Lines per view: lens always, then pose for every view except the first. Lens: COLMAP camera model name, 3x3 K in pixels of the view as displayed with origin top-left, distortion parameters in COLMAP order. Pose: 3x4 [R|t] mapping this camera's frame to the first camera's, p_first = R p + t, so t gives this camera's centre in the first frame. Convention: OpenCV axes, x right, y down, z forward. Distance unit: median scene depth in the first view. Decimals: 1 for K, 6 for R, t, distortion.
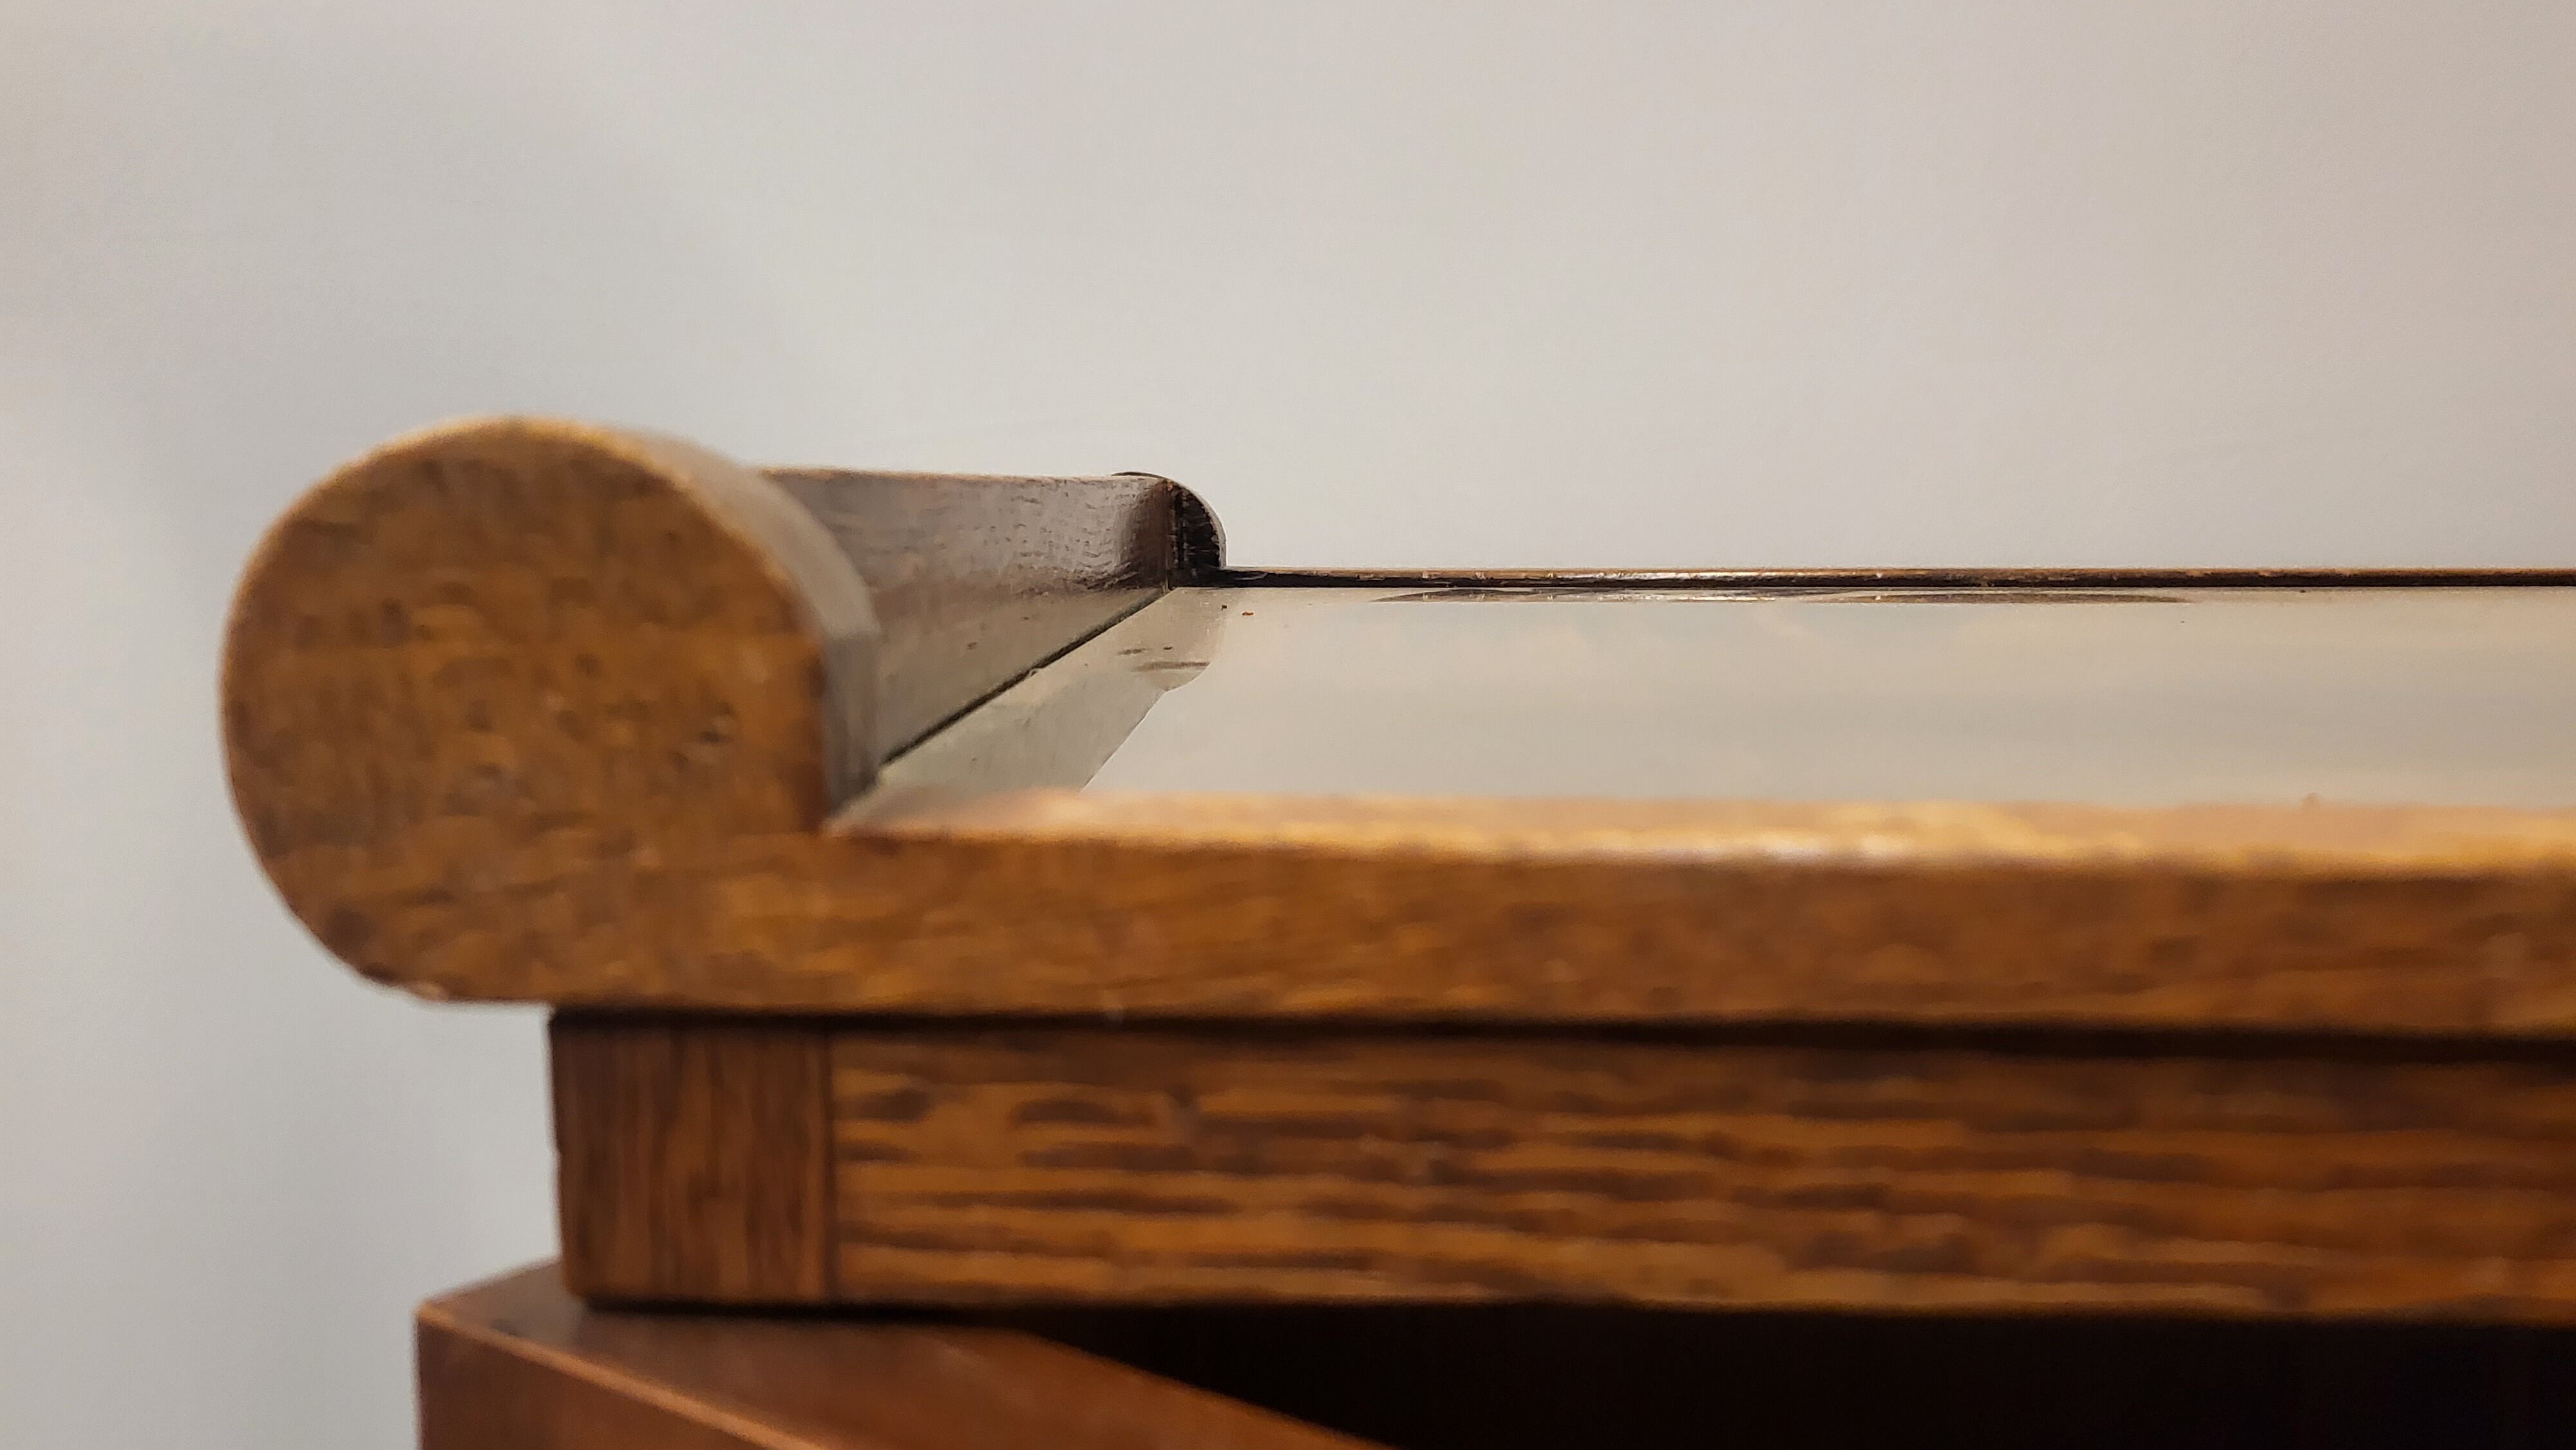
lens RADIAL K [[2025.1, 0, 1278.6], [0, 2025.1, 713.8], [0, 0, 1]] dist [-0.029331, 0.074597]
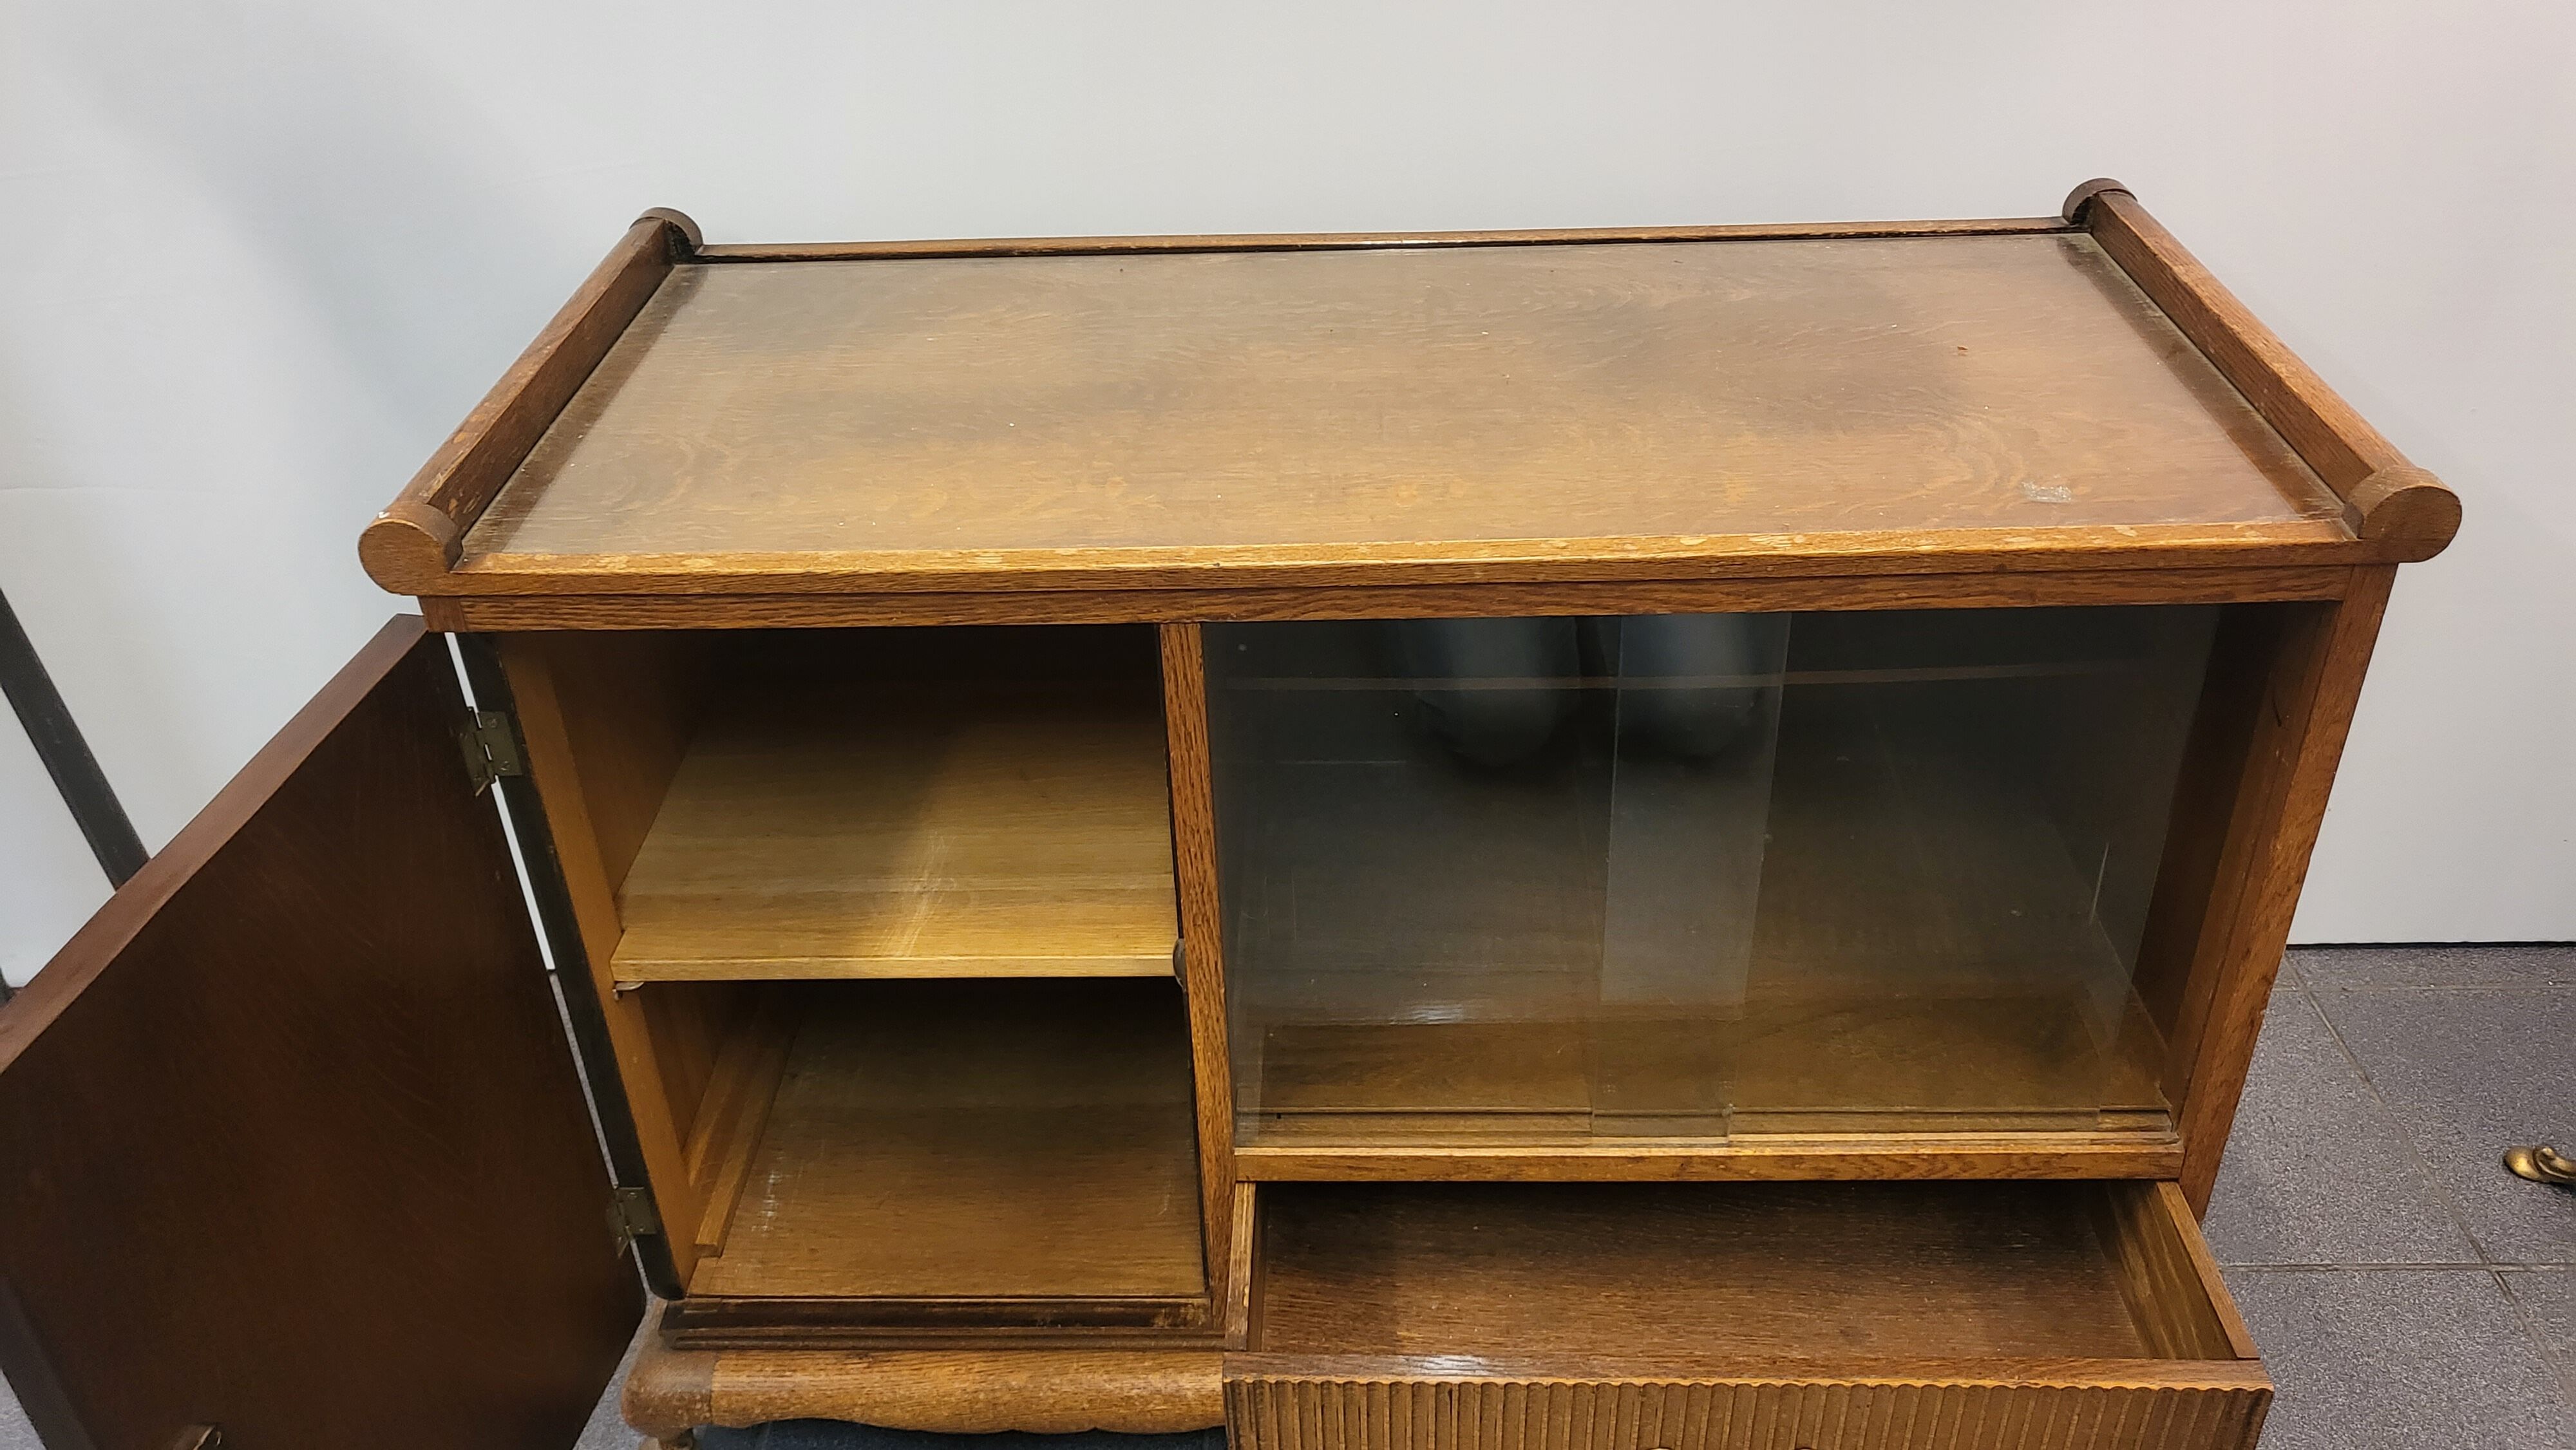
lens RADIAL K [[2025.1, 0, 1298.3], [0, 2025.1, 727.6], [0, 0, 1]] dist [-0.029331, 0.074597]
pose [[0.999578, -0.025738, -0.013443, 2.714915], [0.029036, 0.889345, 0.456315, -2.499632], [0.000211, -0.456513, 0.889717, -5.311656]]
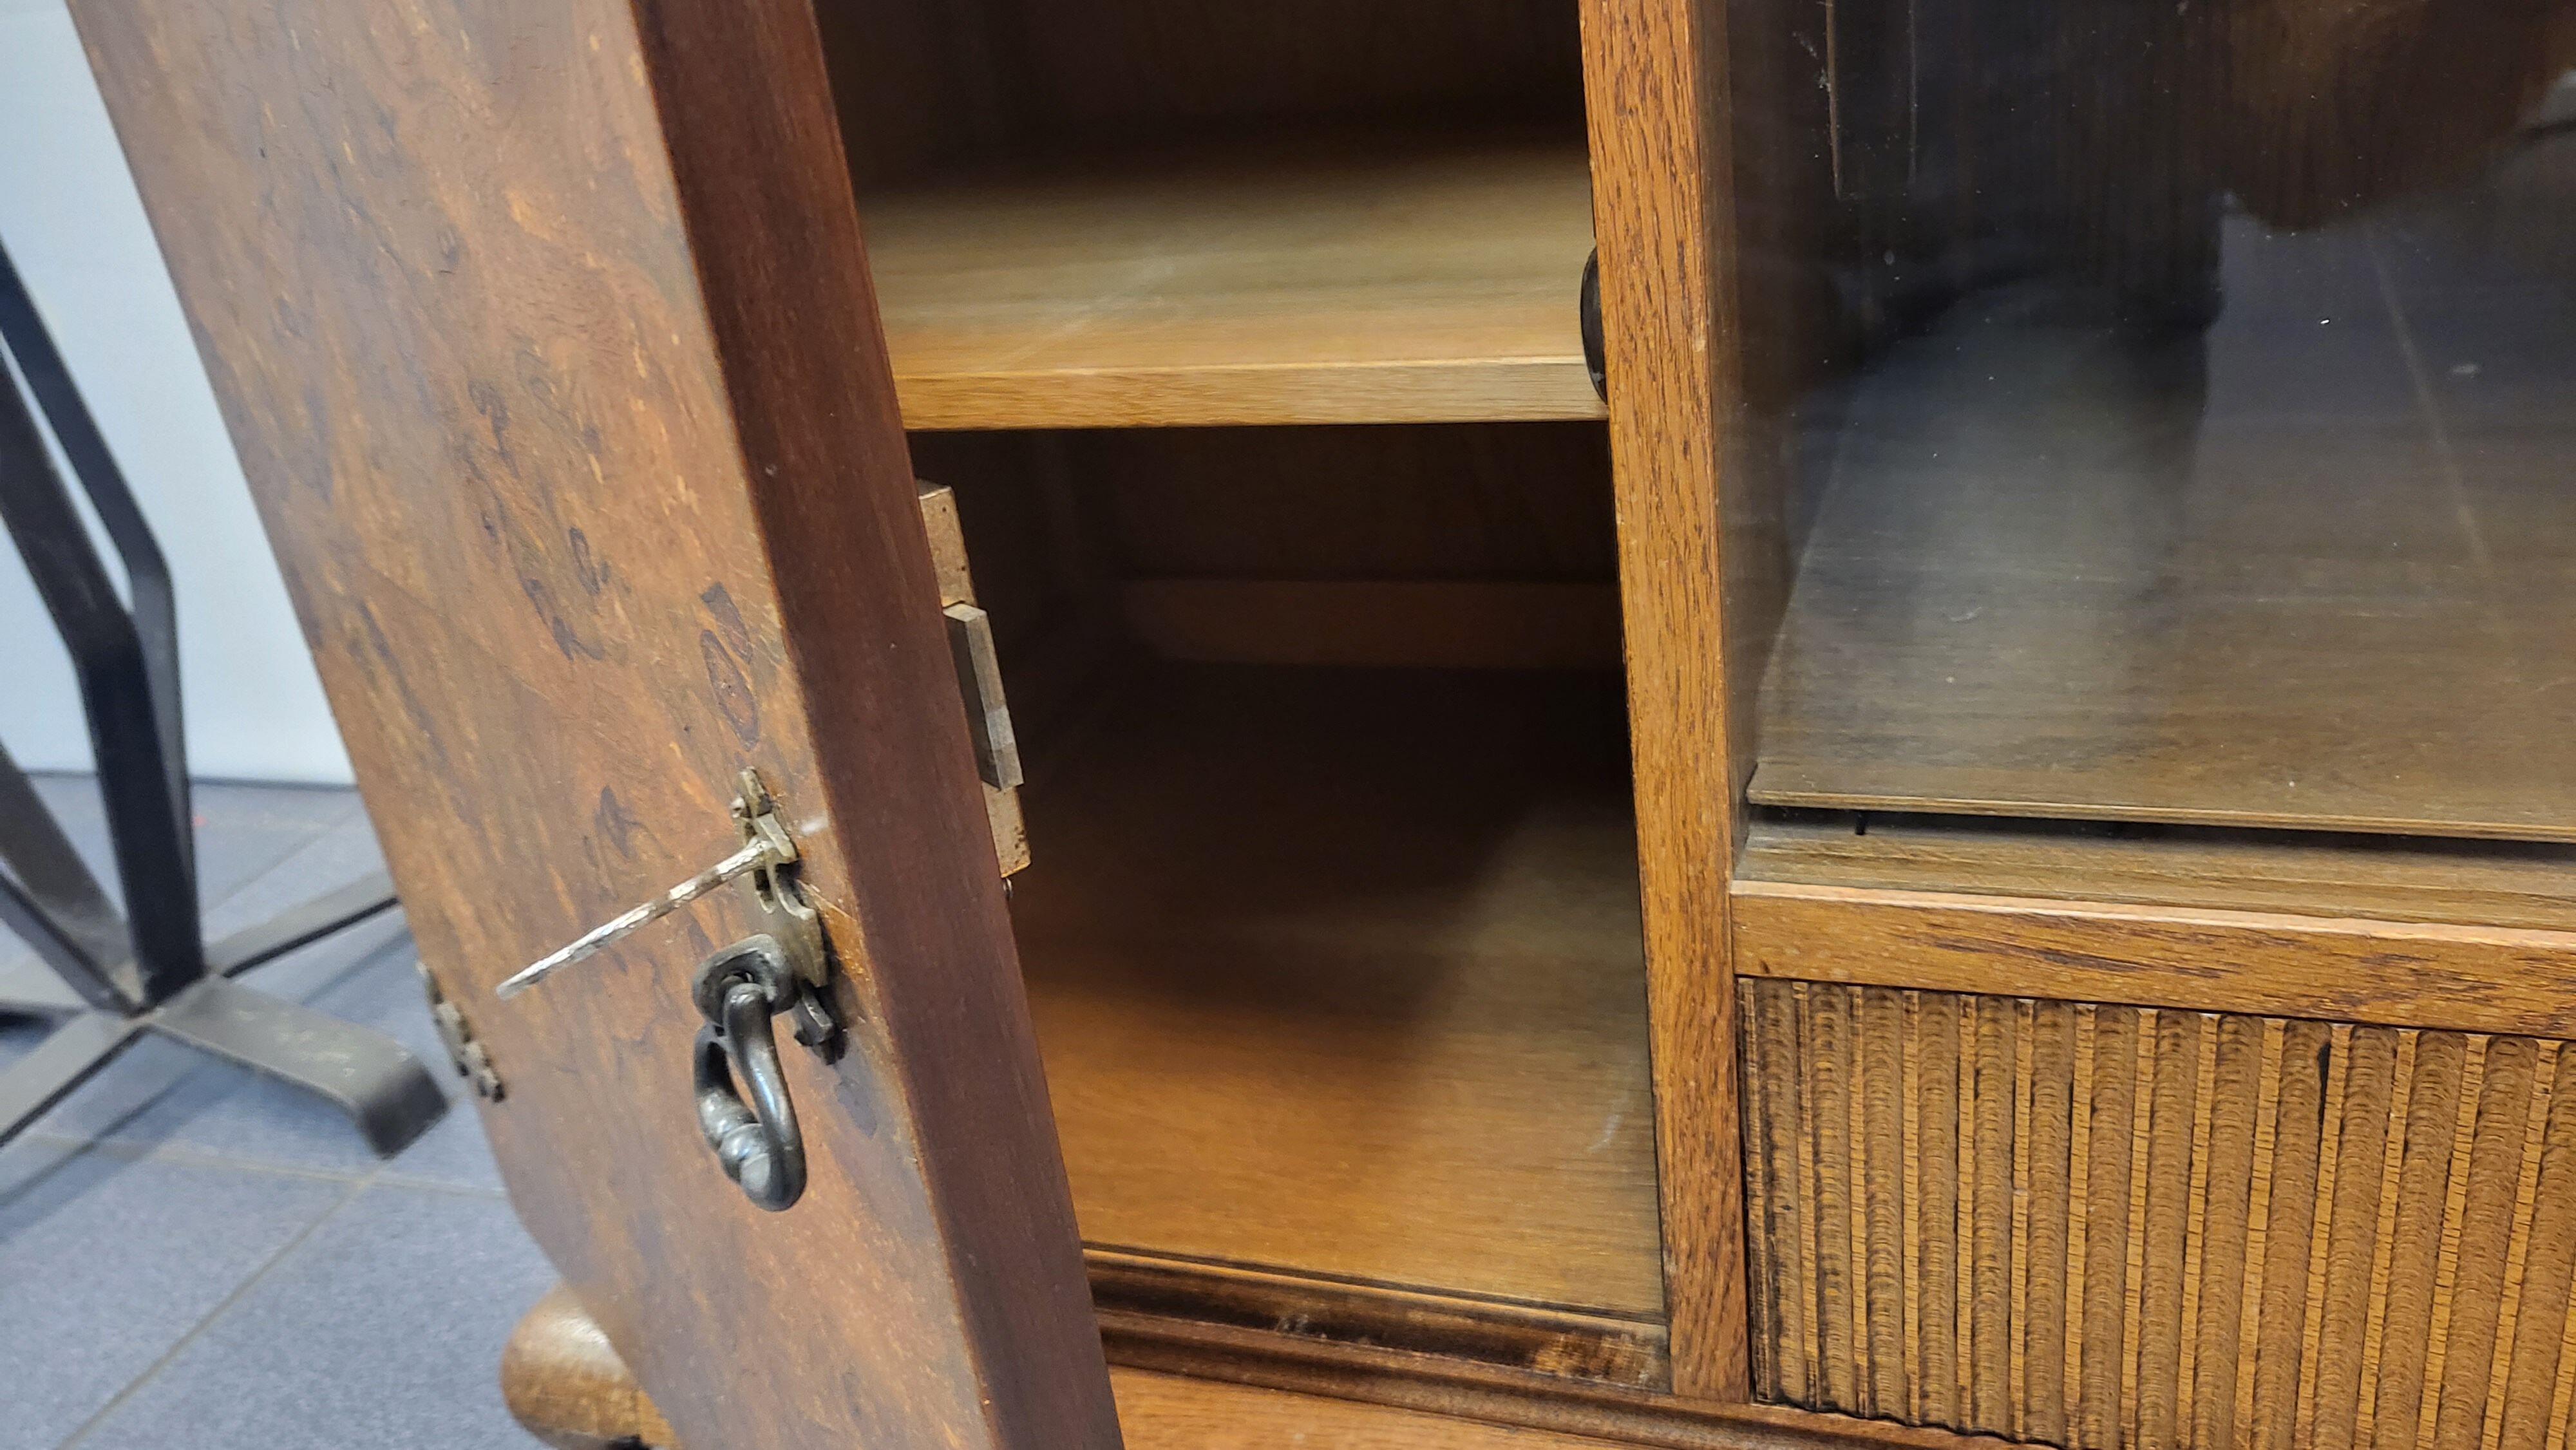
lens RADIAL K [[2025.1, 0, 1279.8], [0, 2025.1, 723.6], [0, 0, 1]] dist [-0.029331, 0.074597]
pose [[0.940311, 0.018131, -0.339833, 2.705597], [0.099950, 0.939828, 0.326702, 1.468453], [0.325308, -0.341168, 0.881918, -1.673083]]
